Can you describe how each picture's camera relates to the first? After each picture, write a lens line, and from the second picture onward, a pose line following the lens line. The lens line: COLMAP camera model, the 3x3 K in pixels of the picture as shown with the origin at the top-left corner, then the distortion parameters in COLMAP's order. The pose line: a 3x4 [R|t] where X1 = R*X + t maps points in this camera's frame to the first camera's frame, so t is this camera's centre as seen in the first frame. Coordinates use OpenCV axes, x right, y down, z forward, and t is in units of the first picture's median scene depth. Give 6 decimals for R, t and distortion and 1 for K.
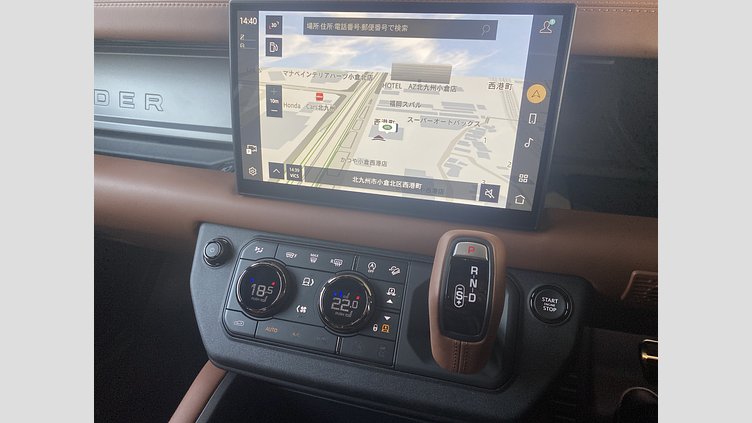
lens RADIAL K [[447.3, 0, 376.0], [0, 447.3, 211.5], [0, 0, 1]] dist [0.021365, -0.000666]
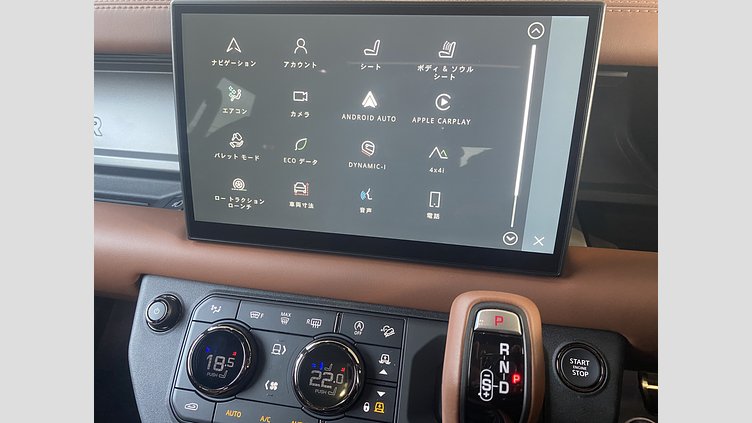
lens RADIAL K [[470.1, 0, 376.0], [0, 470.1, 211.5], [0, 0, 1]] dist [0.001339, 0.001234]
pose [[0.997852, -0.028943, 0.058768, -0.022031], [0.031399, 0.998652, -0.041321, -0.047536], [-0.057493, 0.043077, 0.997416, 0.147929]]
